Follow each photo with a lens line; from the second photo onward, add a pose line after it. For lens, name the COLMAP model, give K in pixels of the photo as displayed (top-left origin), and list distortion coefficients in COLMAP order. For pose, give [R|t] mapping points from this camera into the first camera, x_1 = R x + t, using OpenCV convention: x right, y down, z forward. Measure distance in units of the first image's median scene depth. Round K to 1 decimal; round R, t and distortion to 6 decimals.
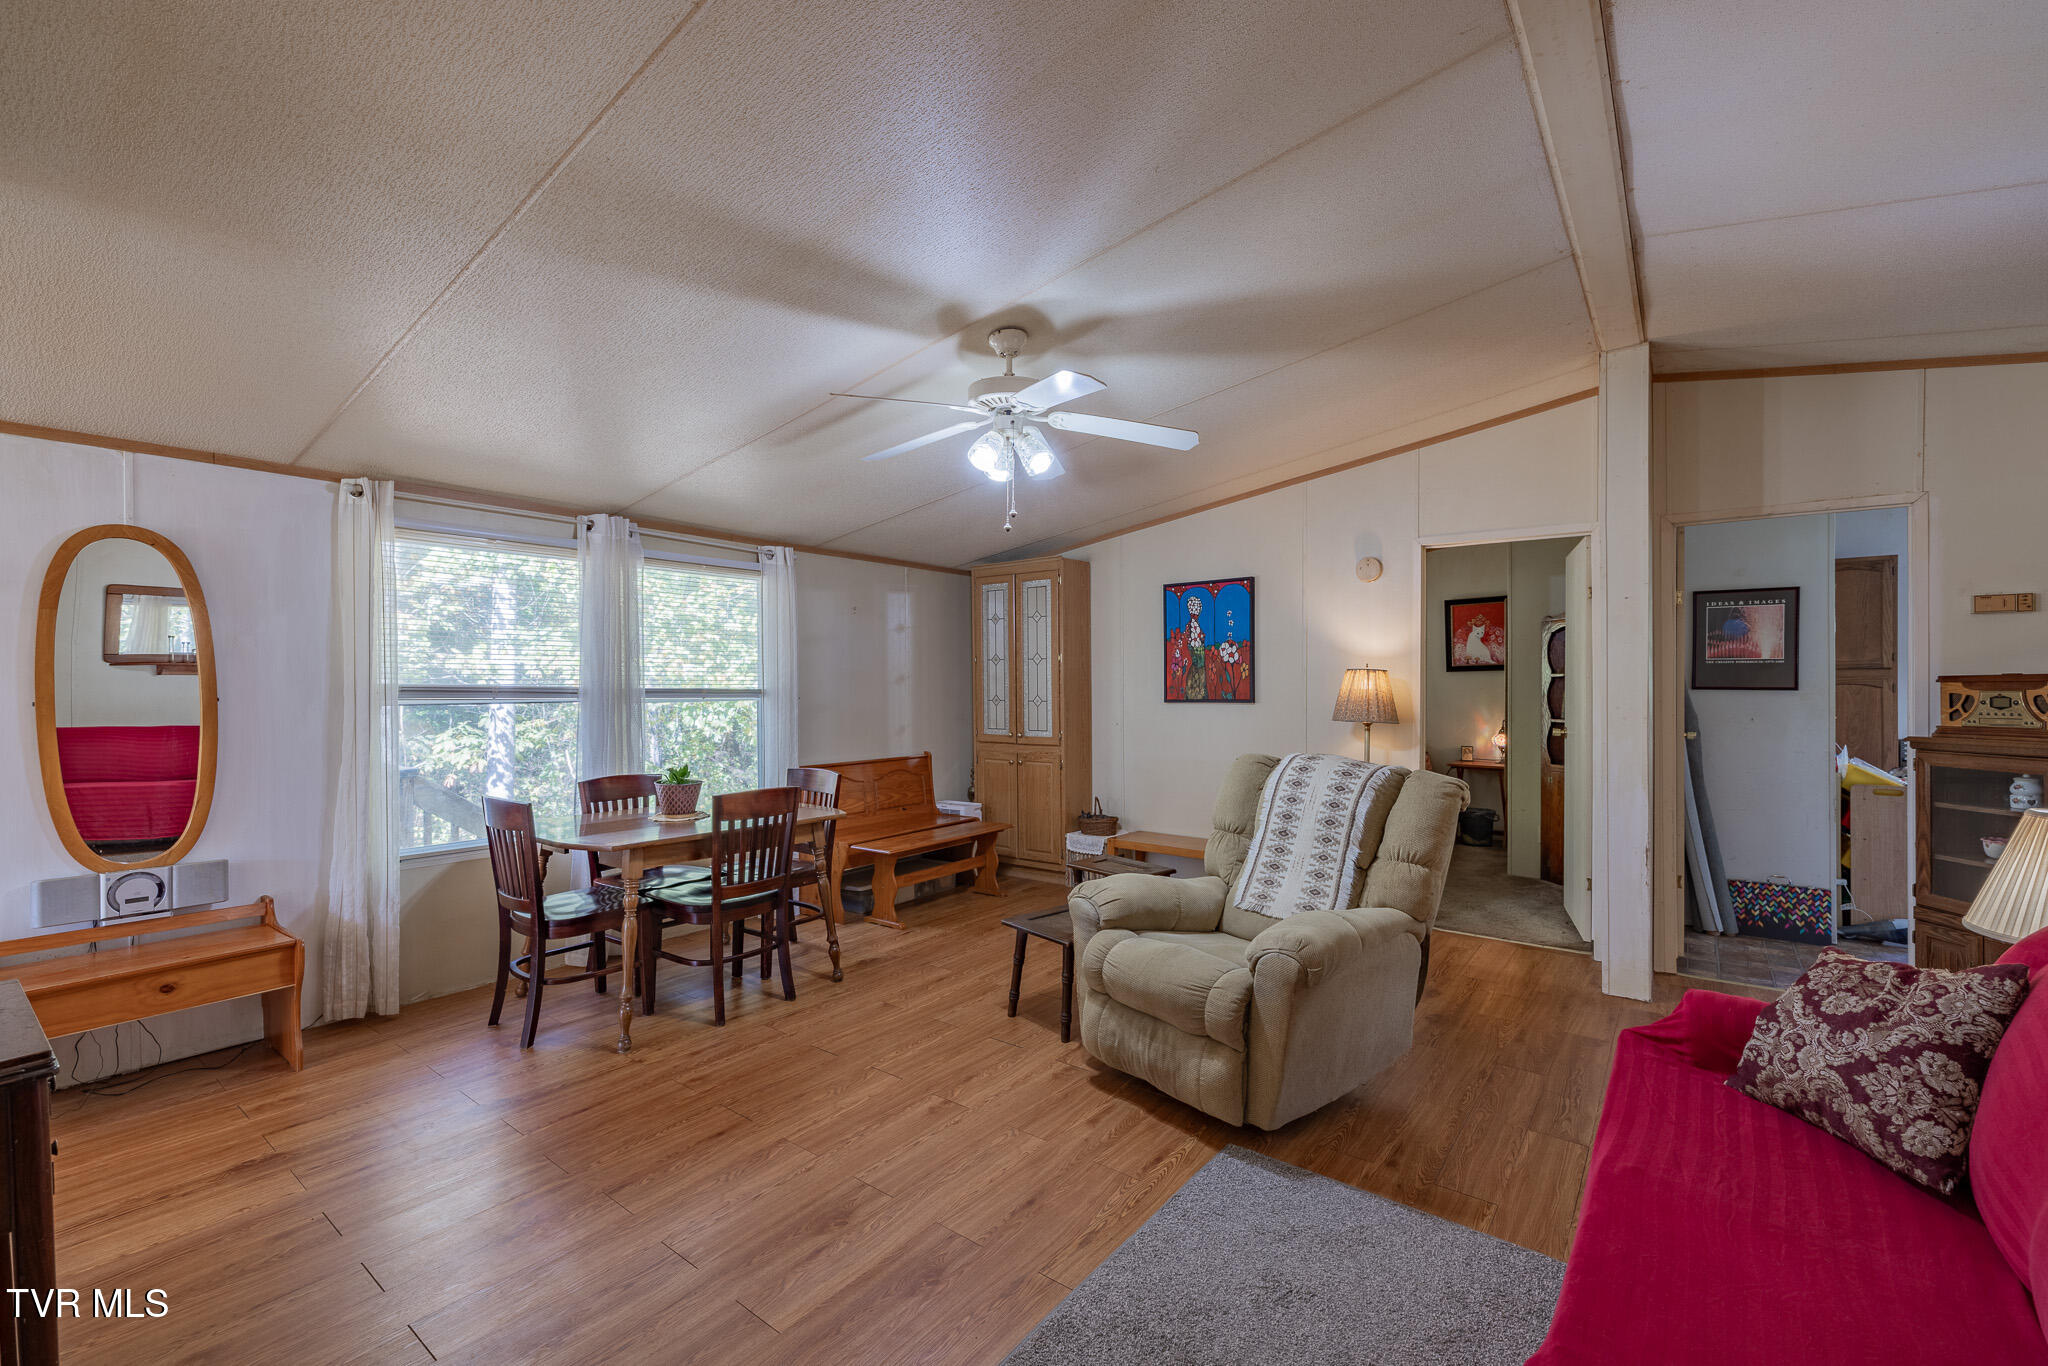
lens RADIAL K [[857.7, 0, 1024.0], [0, 857.7, 683.0], [0, 0, 1]] dist [0.002266, 0.000068]
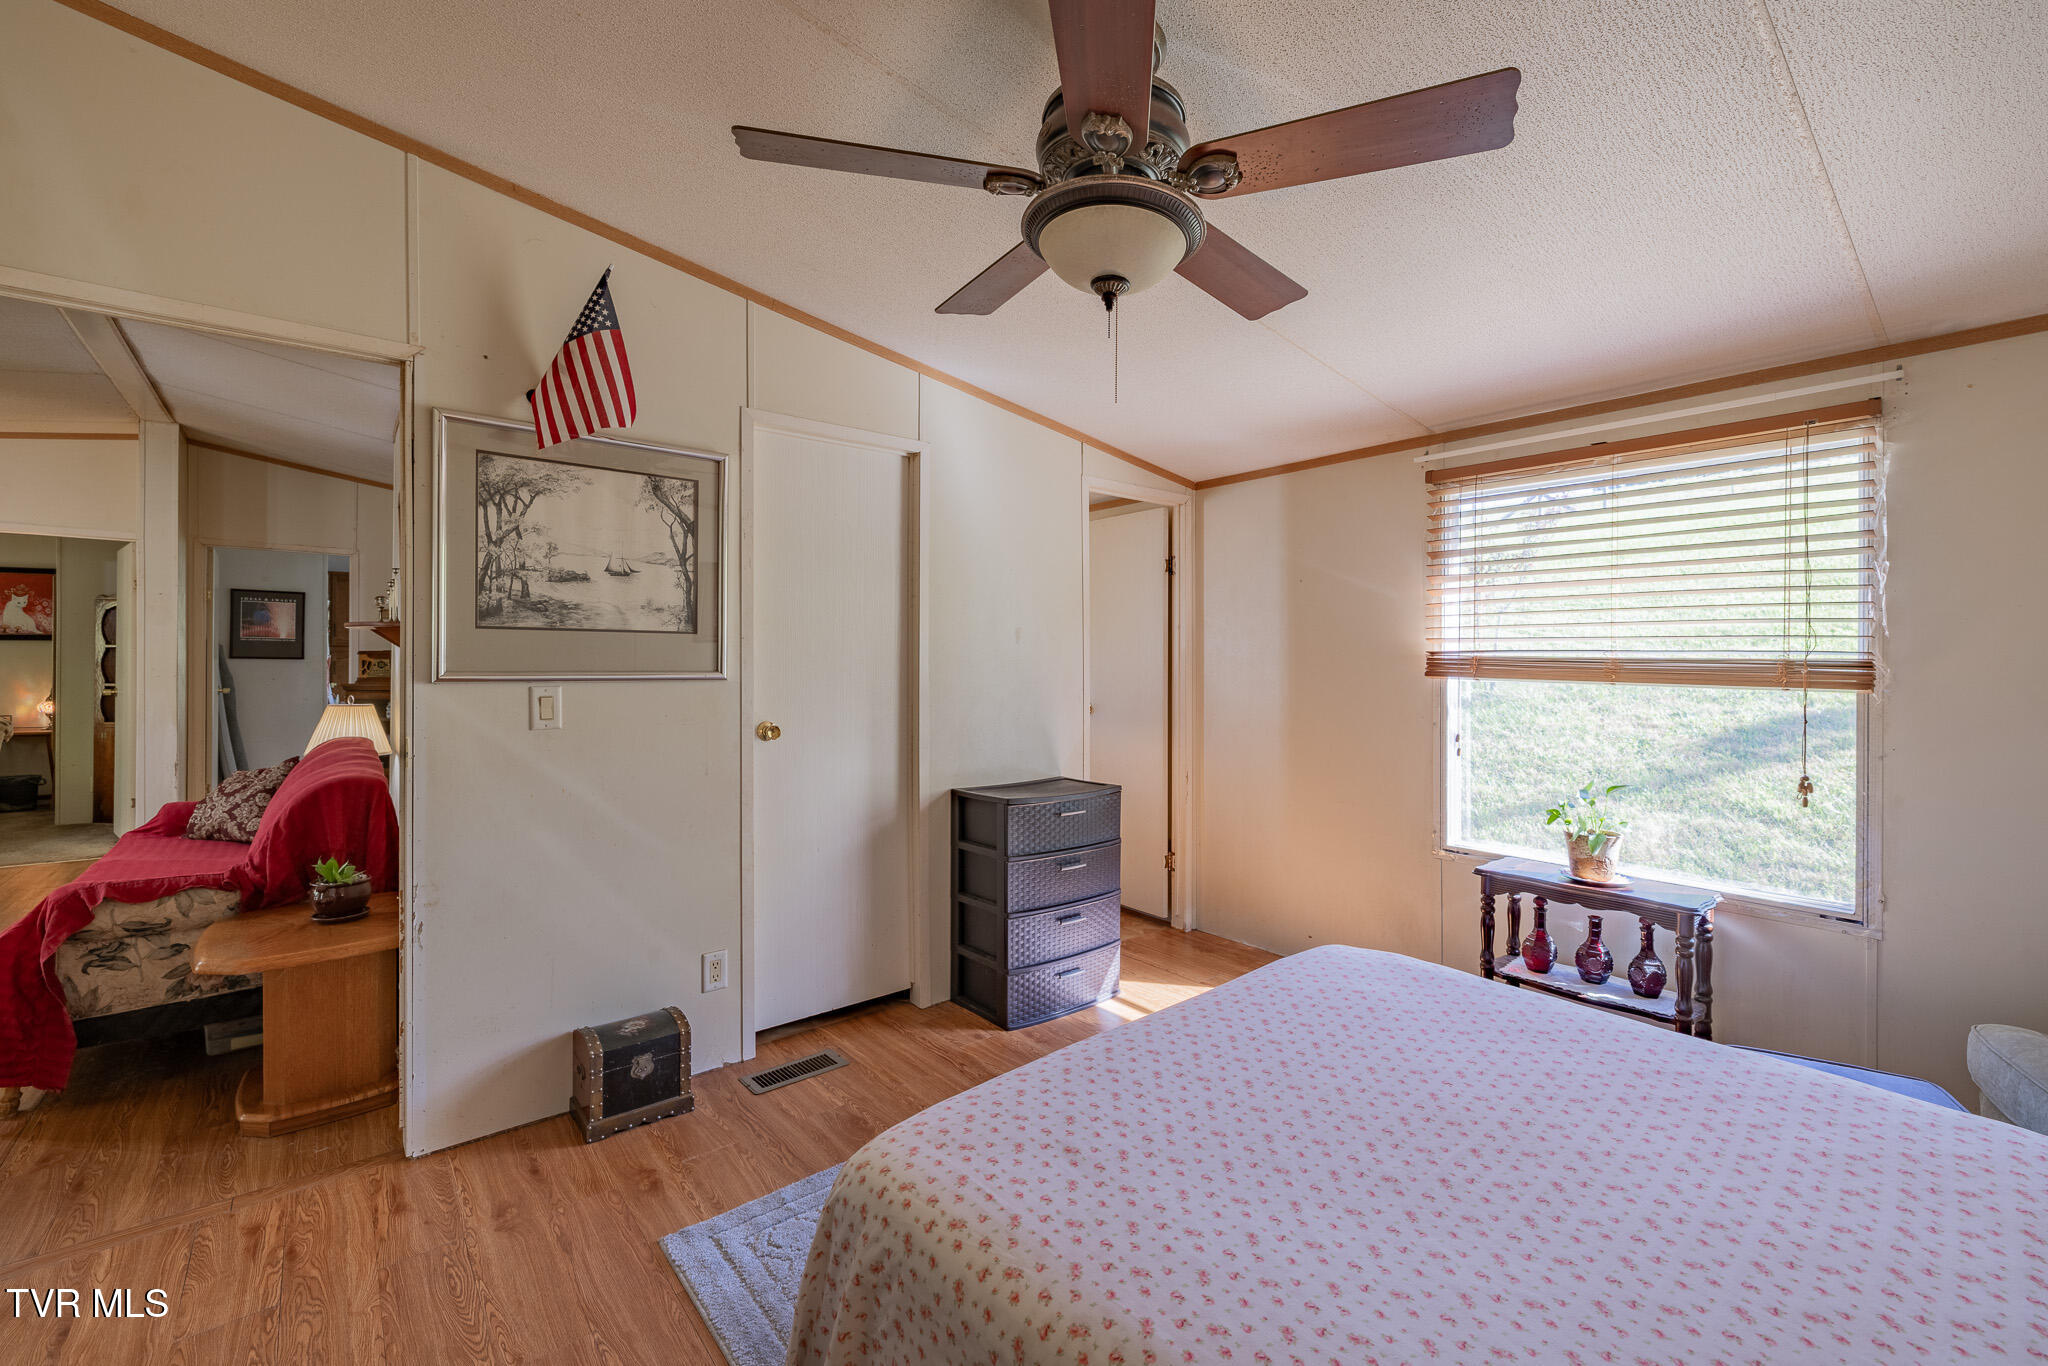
lens RADIAL K [[858.6, 0, 1048.7], [0, 858.6, 670.1], [0, 0, 1]] dist [0.000106, -0.000242]
pose [[0.205356, -0.003192, 0.978682, -0.336225], [-0.009781, 0.999938, 0.005314, 0.006408], [-0.978639, -0.010664, 0.205312, -0.628763]]
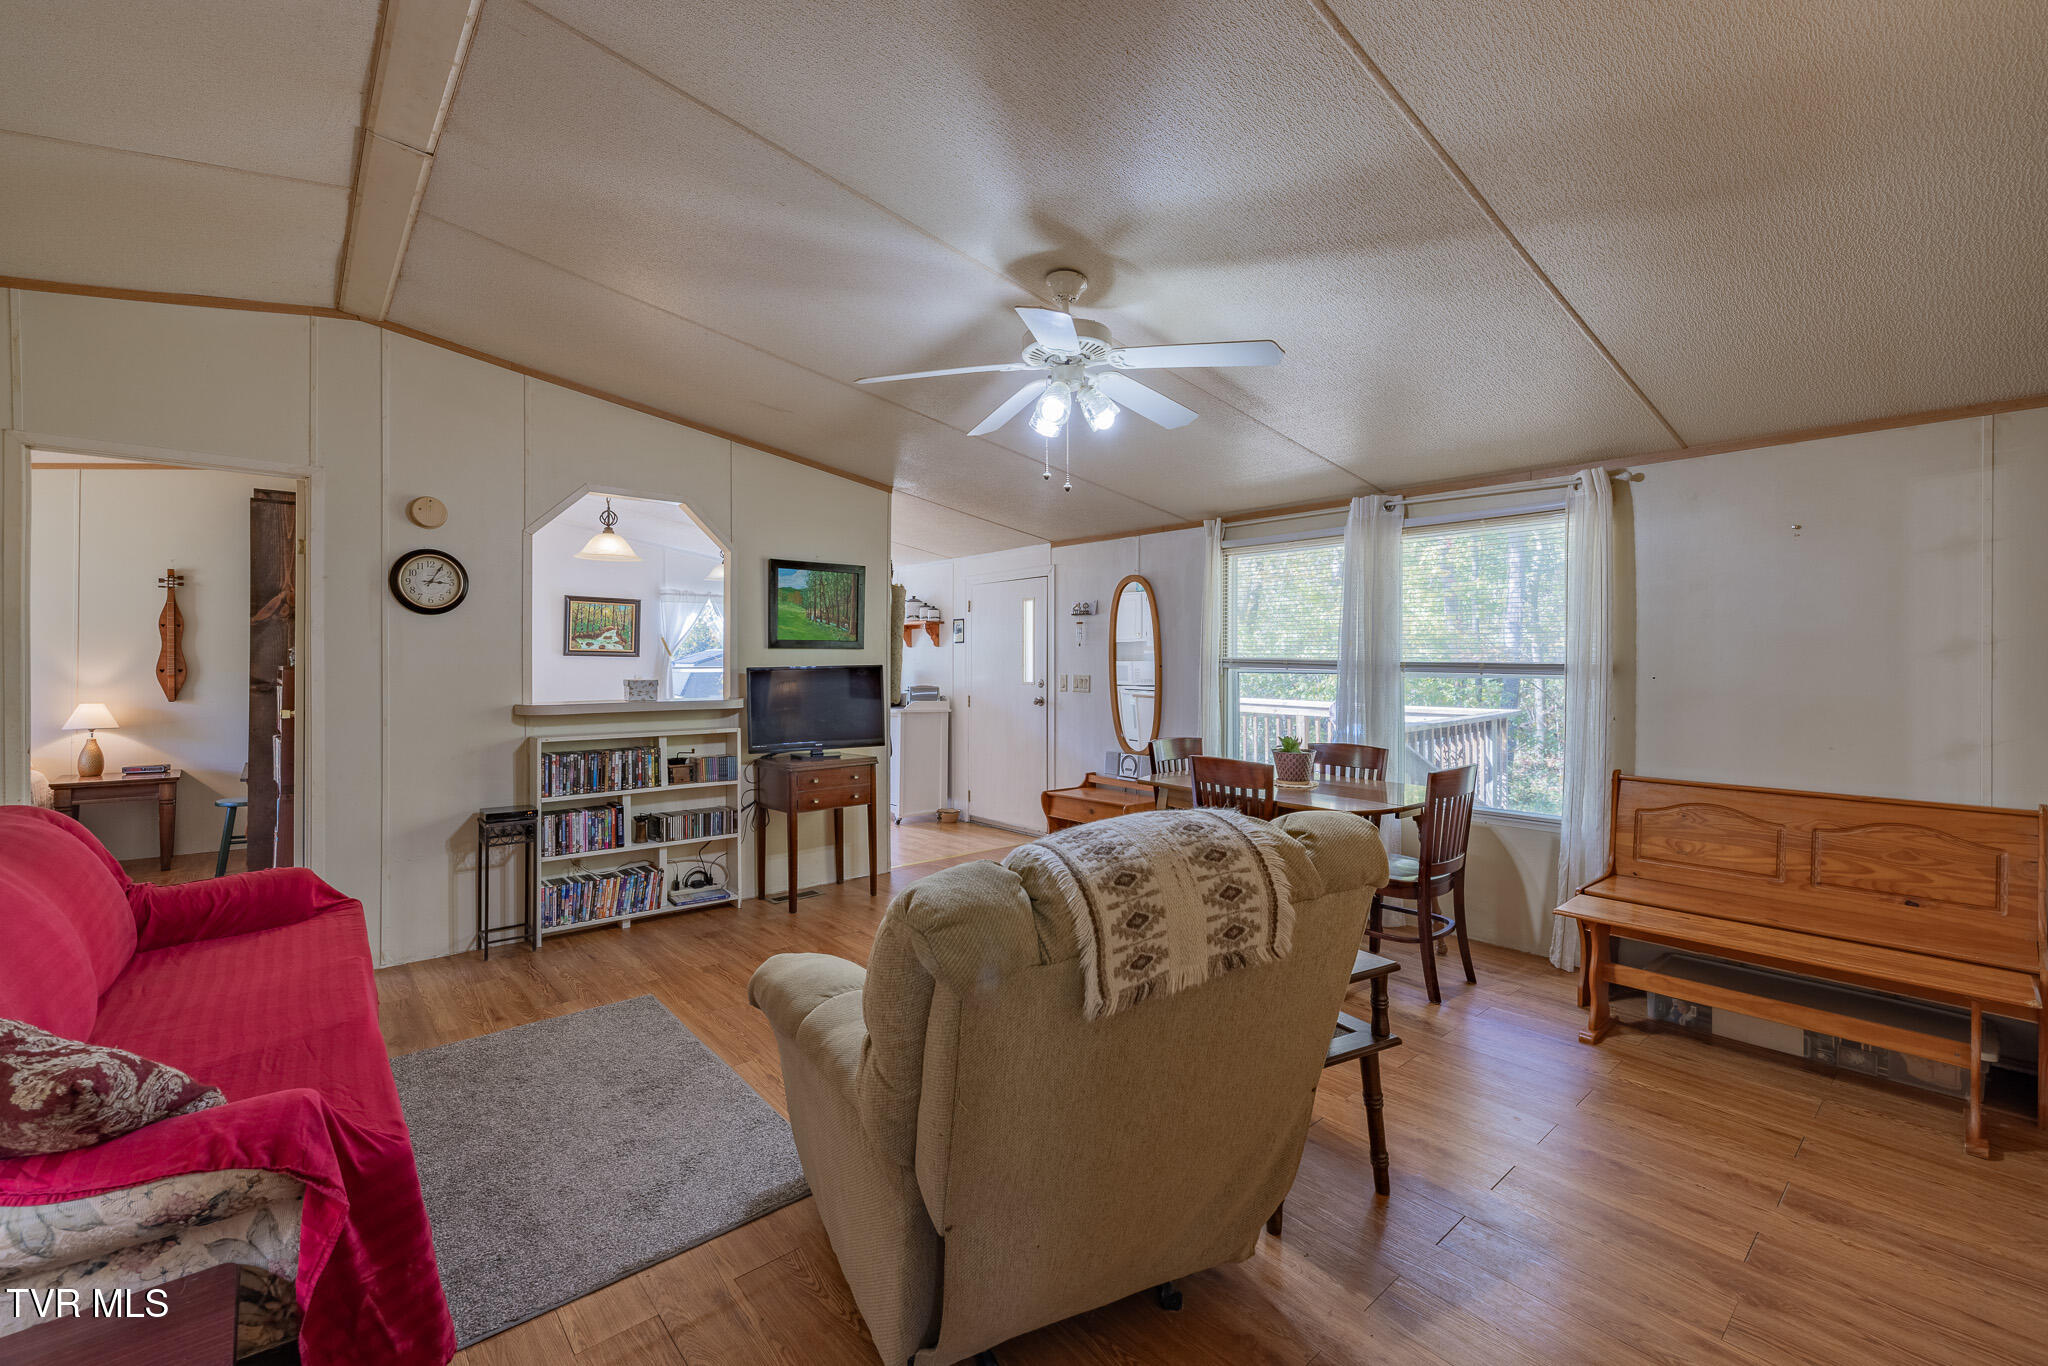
lens RADIAL K [[856.7, 0, 1020.2], [0, 856.7, 663.9], [0, 0, 1]] dist [-0.001183, -0.000059]
pose [[-0.193546, 0.007526, -0.981062, 0.590536], [0.000835, 0.999971, 0.007506, 0.001050], [0.981091, 0.000633, -0.193547, 0.747628]]
